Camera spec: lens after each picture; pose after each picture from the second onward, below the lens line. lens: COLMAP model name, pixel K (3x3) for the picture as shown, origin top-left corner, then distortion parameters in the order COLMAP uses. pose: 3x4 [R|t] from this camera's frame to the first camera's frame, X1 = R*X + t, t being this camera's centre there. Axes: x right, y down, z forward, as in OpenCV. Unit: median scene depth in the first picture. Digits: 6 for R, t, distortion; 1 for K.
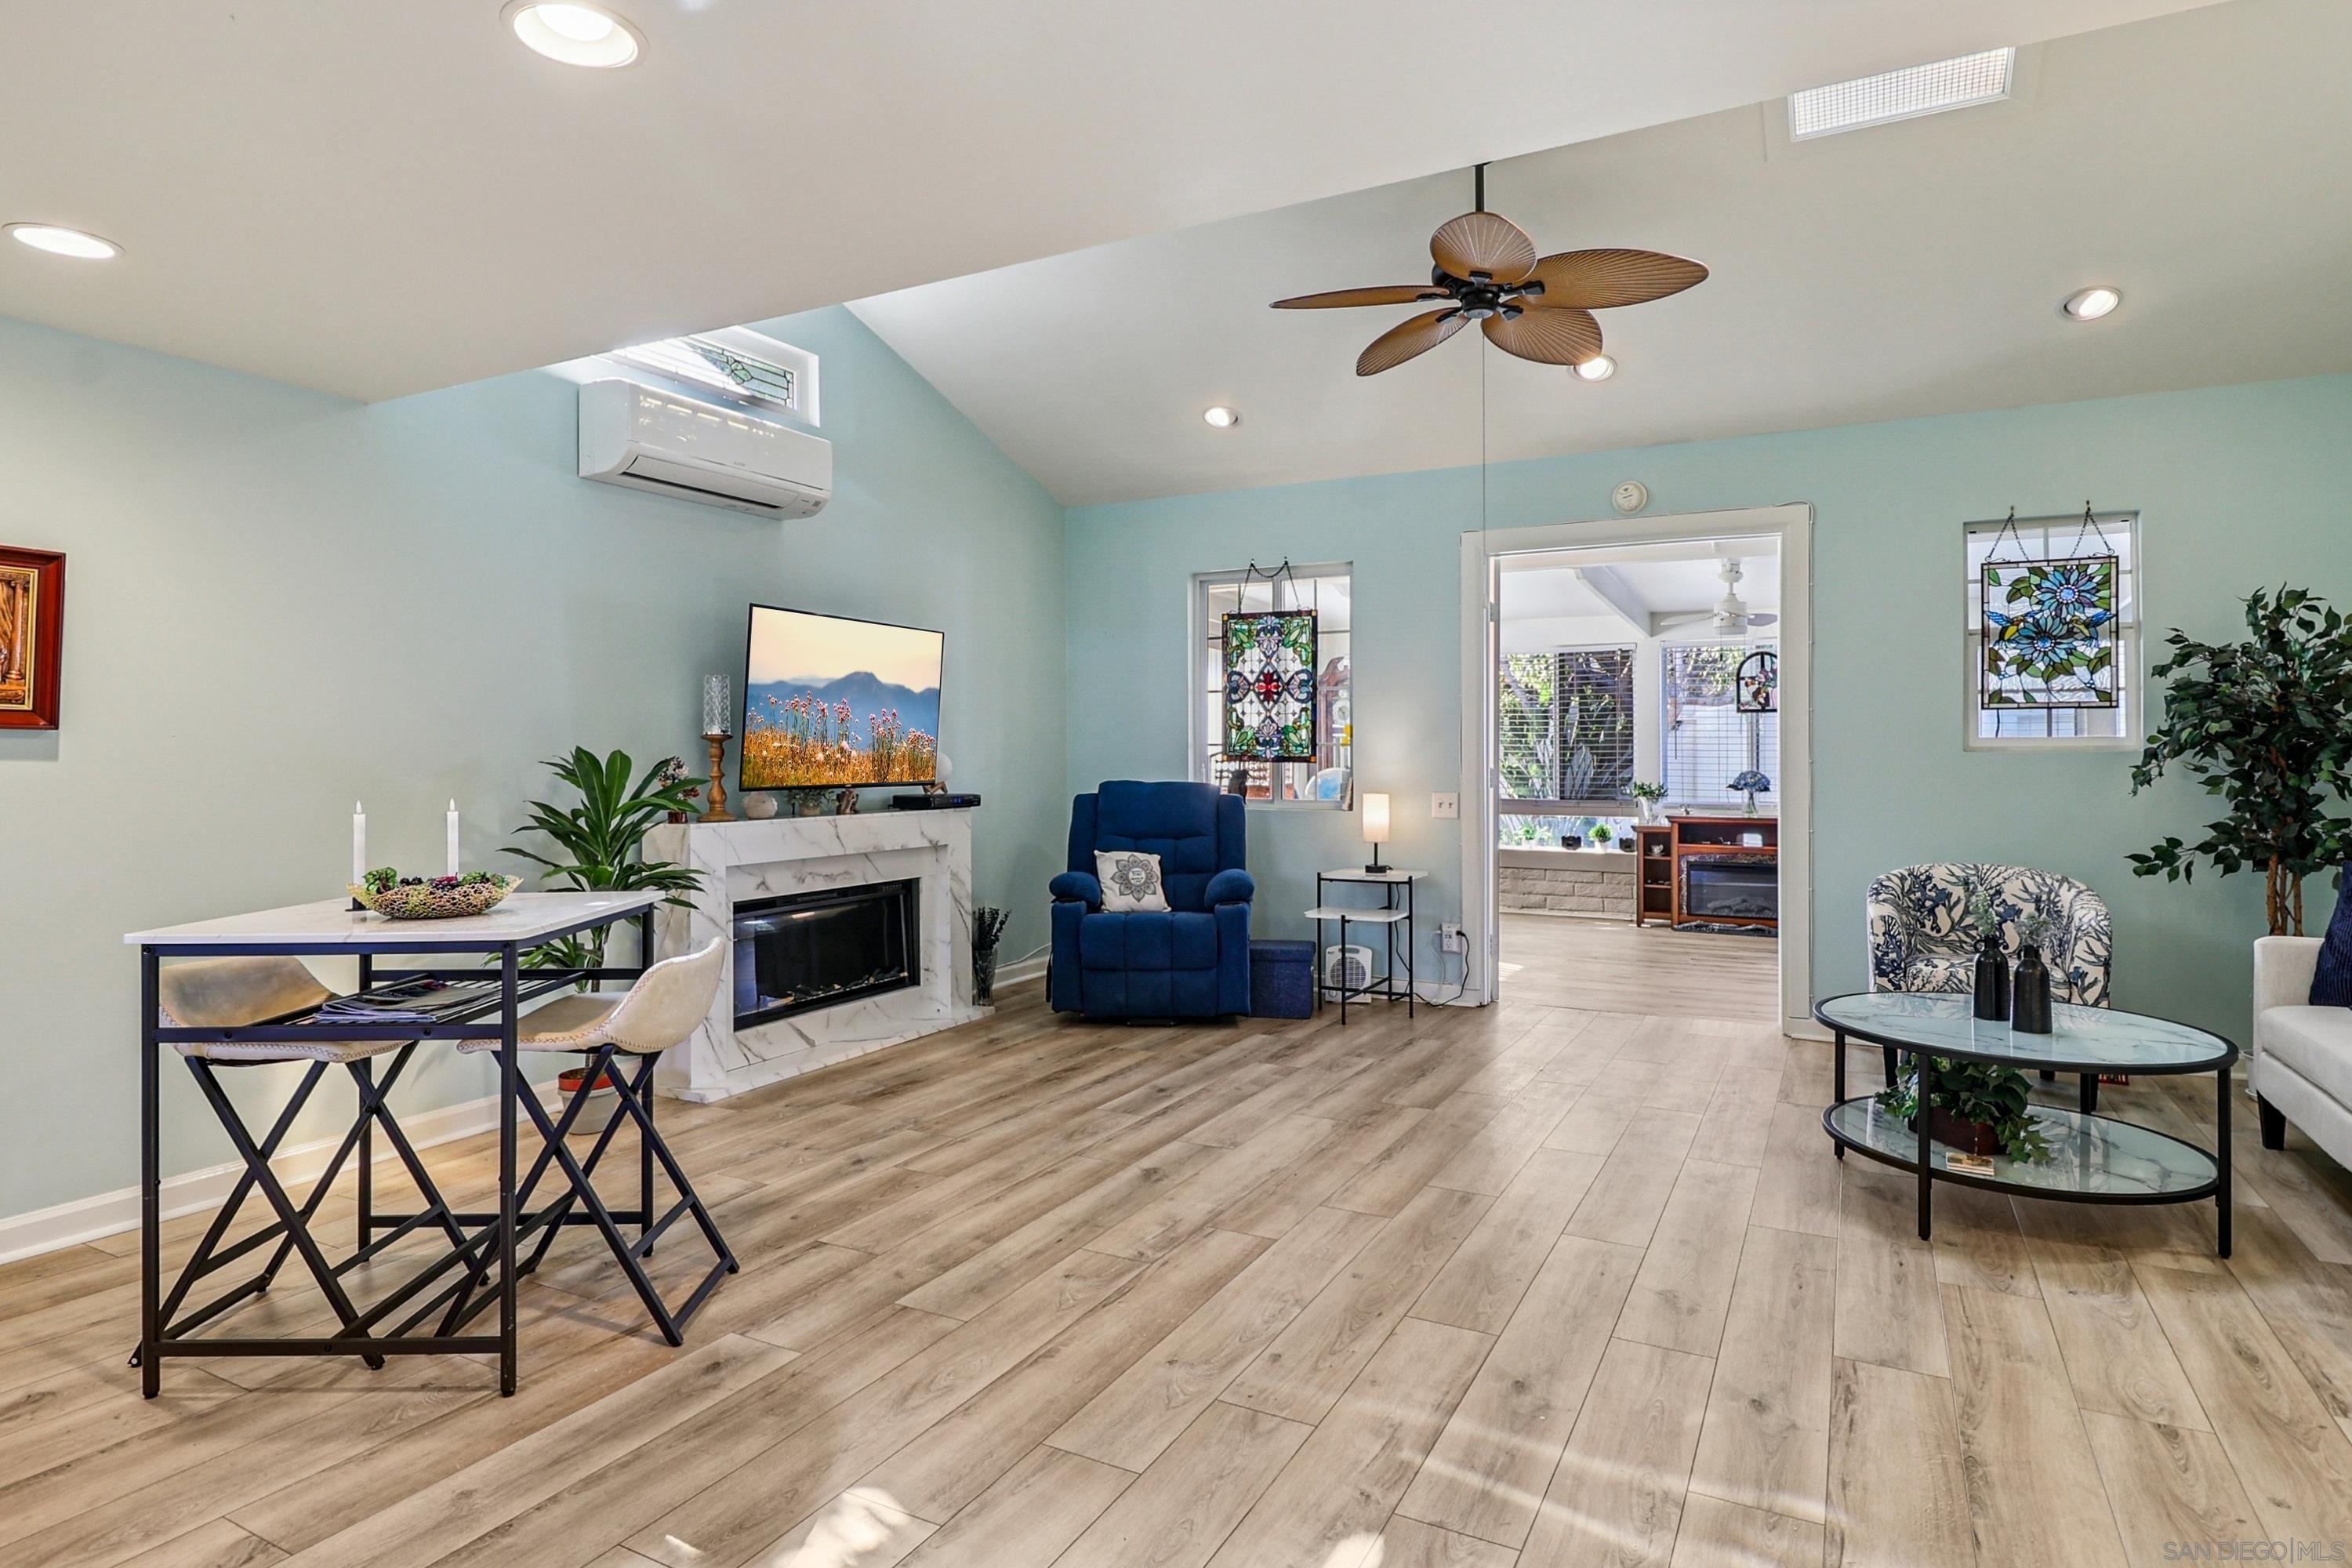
lens RADIAL K [[1304.3, 0, 1164.1], [0, 1304.3, 762.6], [0, 0, 1]] dist [0.000658, -0.015109]
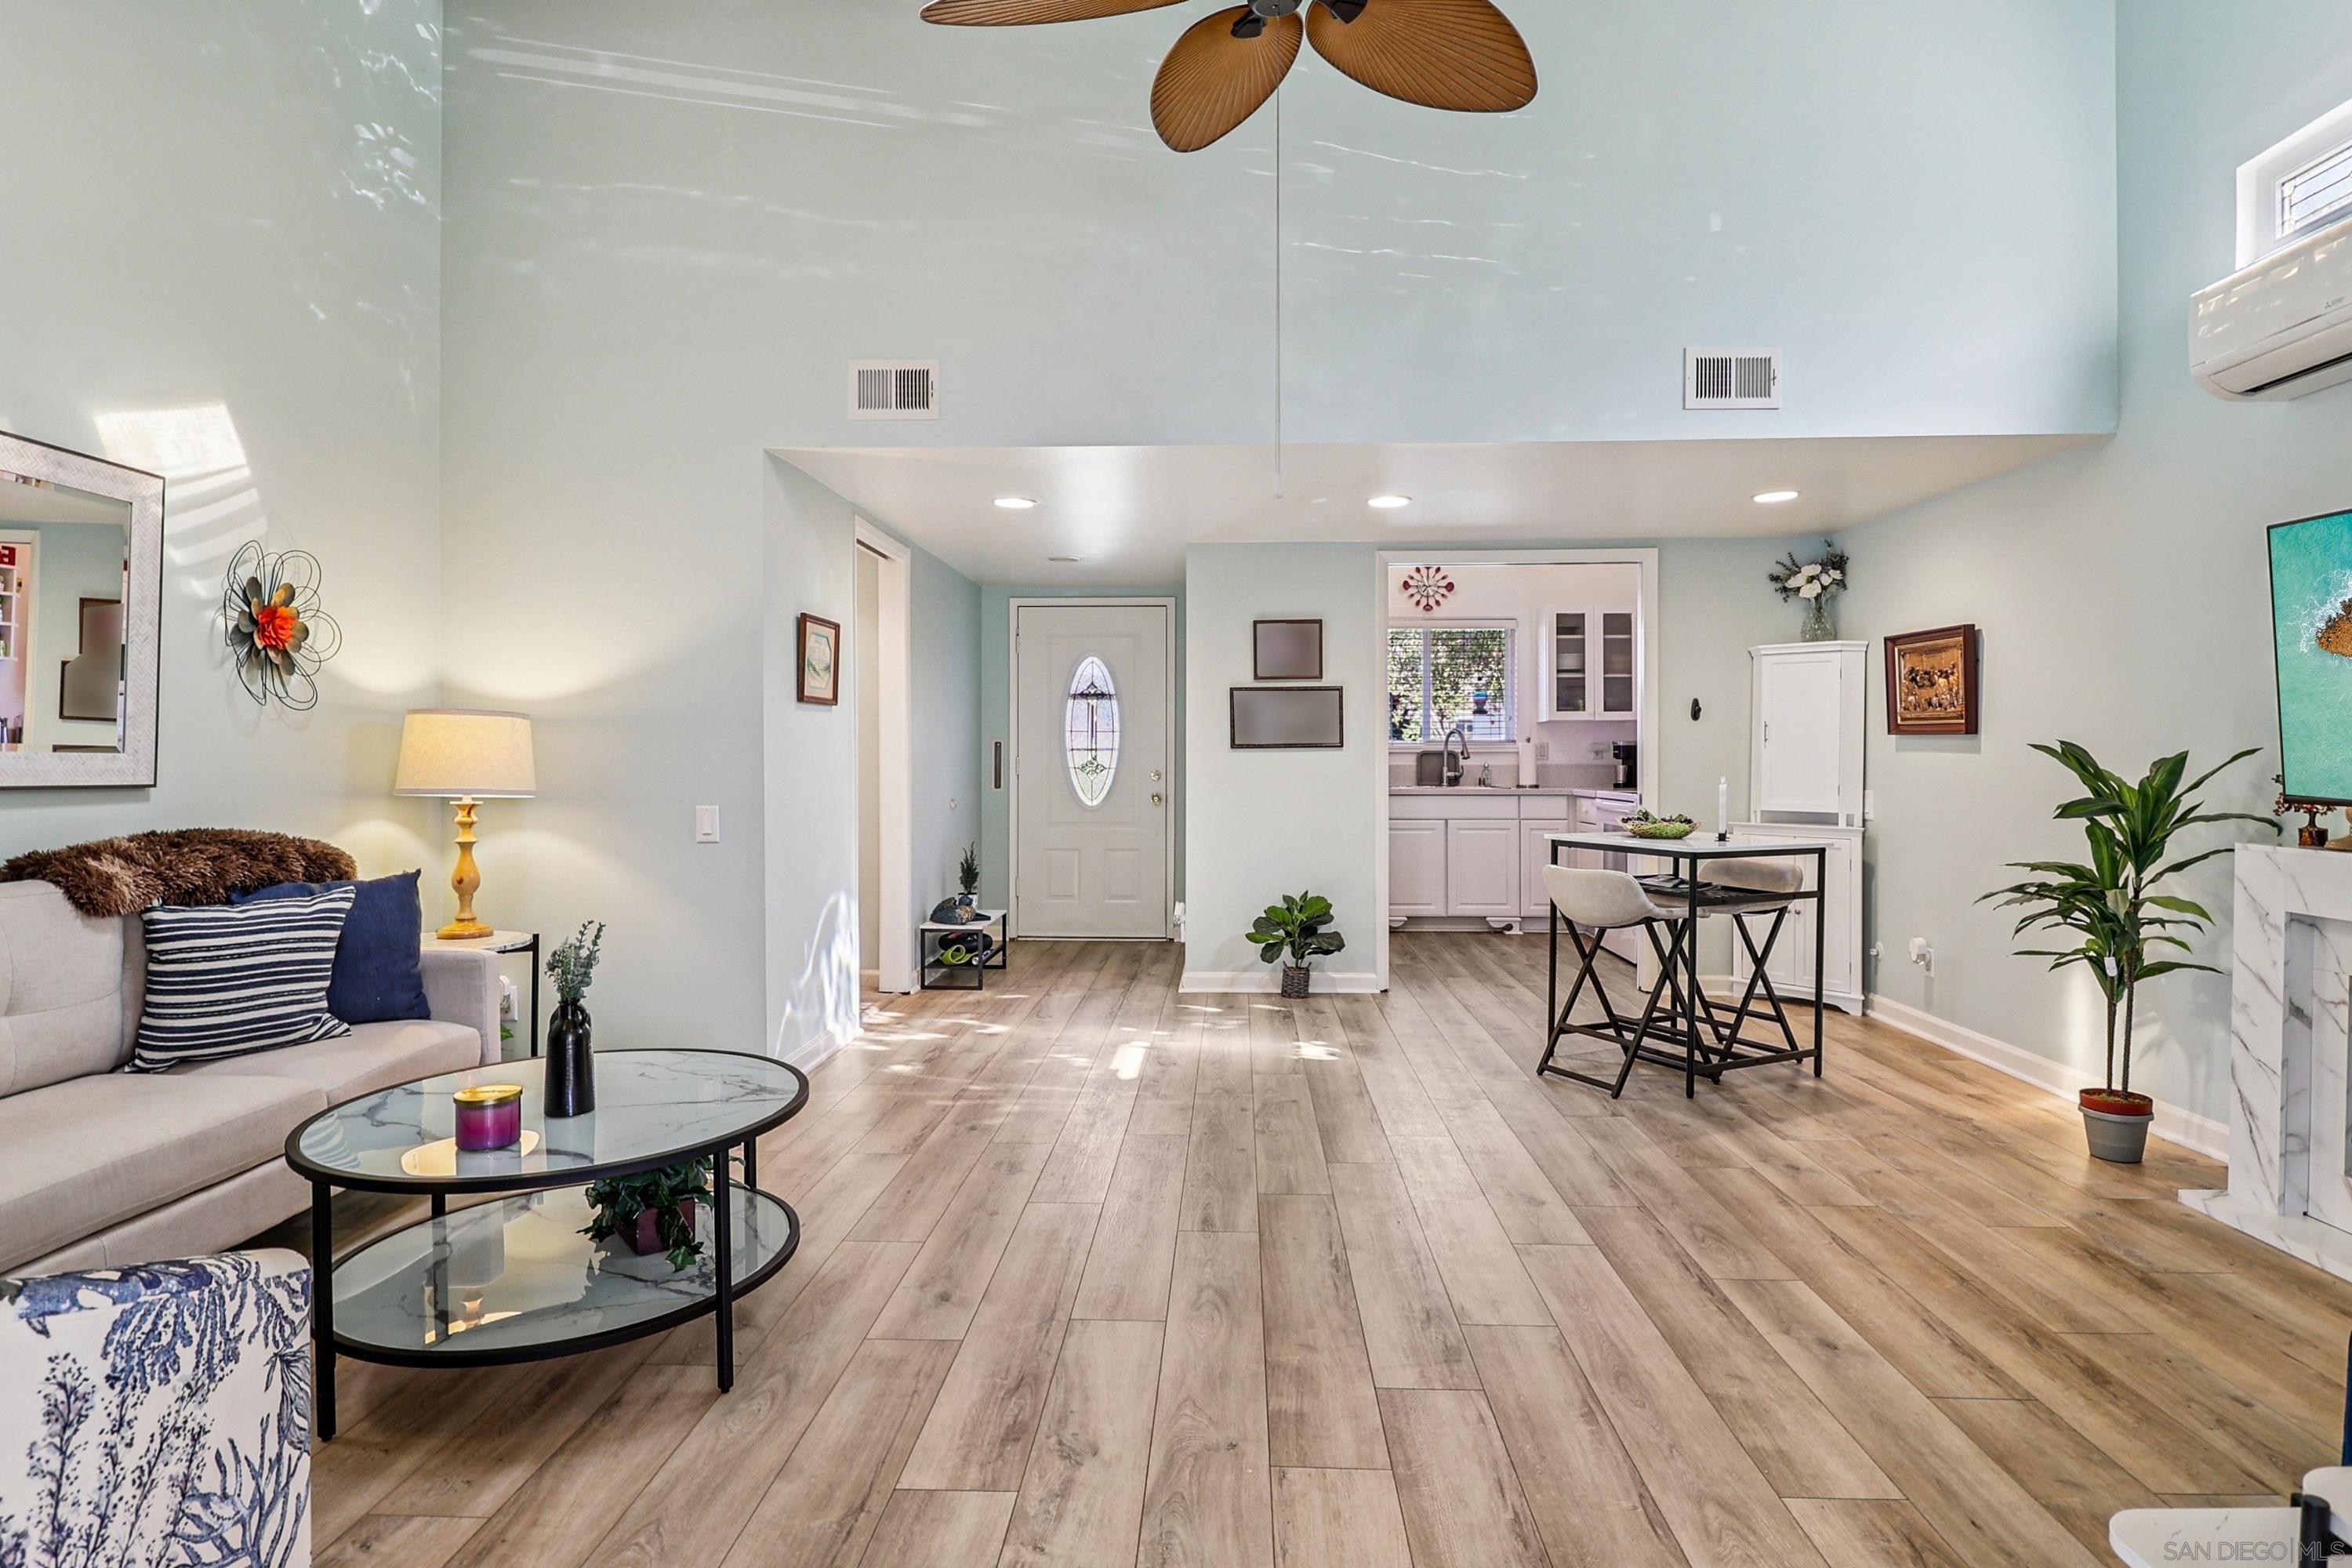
lens RADIAL K [[1259.7, 0, 1191.4], [0, 1259.7, 761.2], [0, 0, 1]] dist [0.013011, -0.014874]
pose [[-0.898162, 0.004667, -0.439640, 0.446300], [-0.000917, 0.999922, 0.012488, -0.006786], [0.439664, 0.011619, -0.898087, 1.260995]]
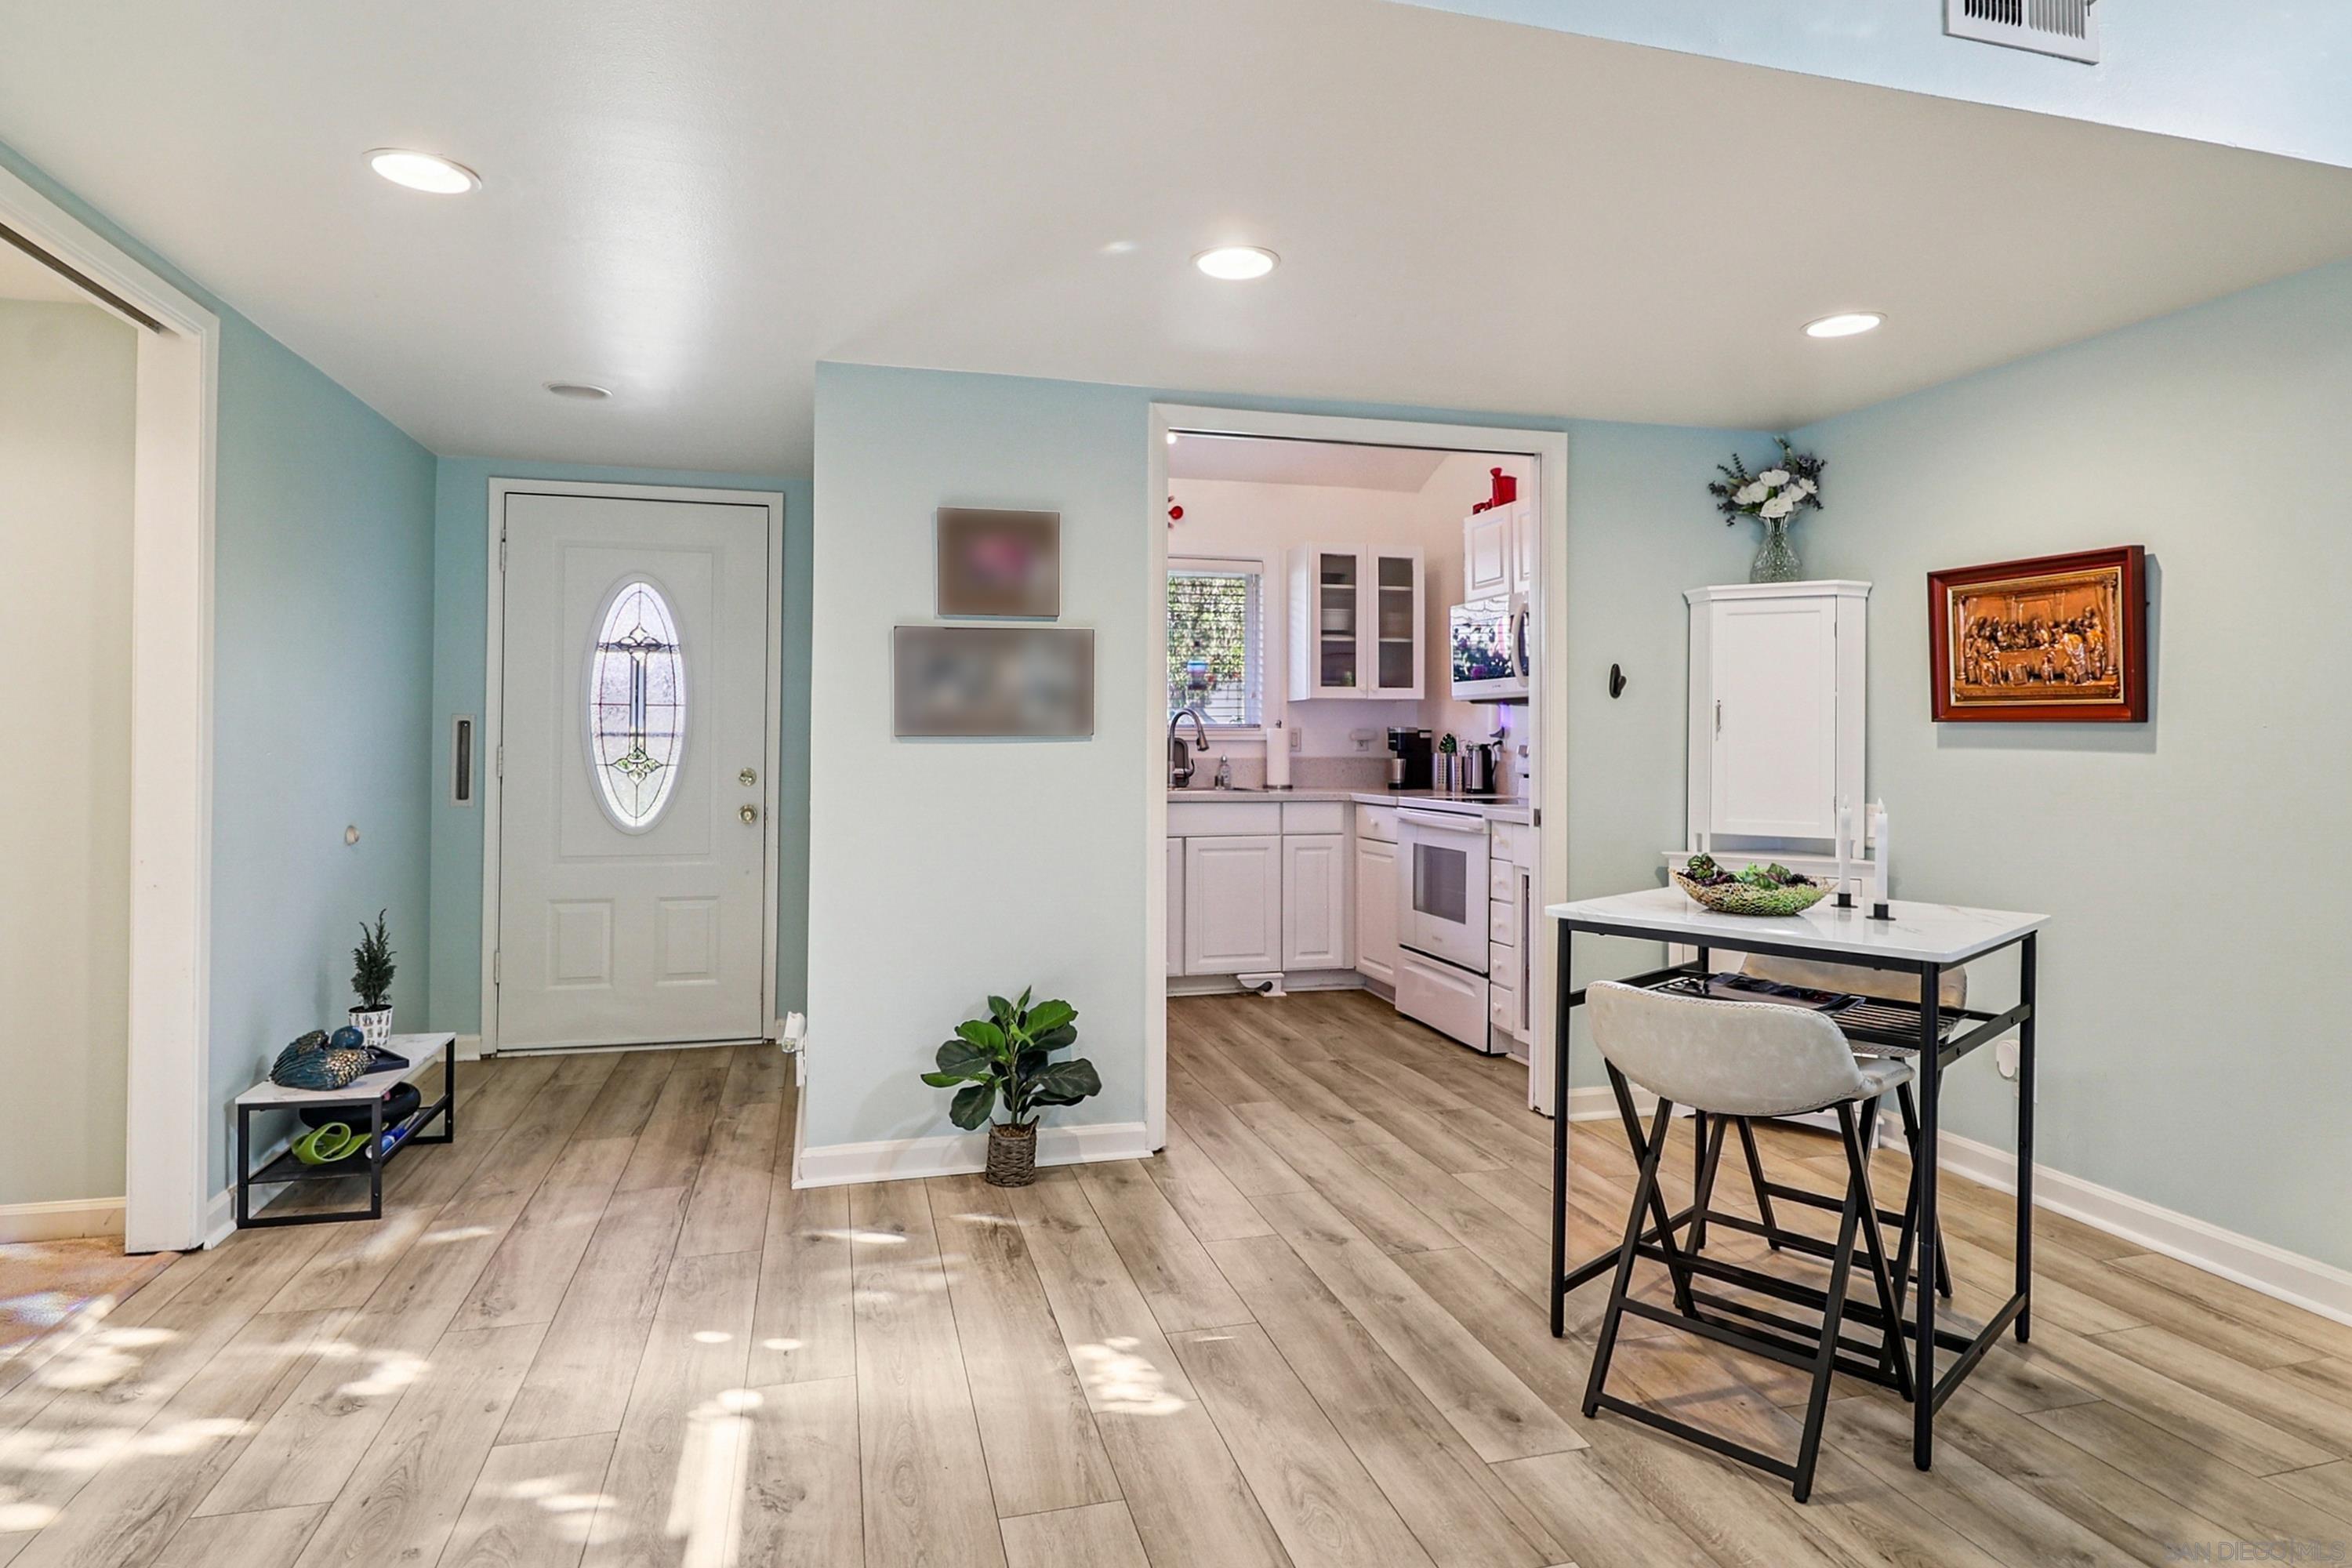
lens RADIAL K [[1291.4, 0, 1187.3], [0, 1291.4, 719.8], [0, 0, 1]] dist [-0.001382, -0.000832]
pose [[-0.723848, -0.011150, -0.689869, 0.231329], [-0.008058, 0.999938, -0.007706, -0.008728], [0.689912, -0.000019, -0.723893, 0.771490]]
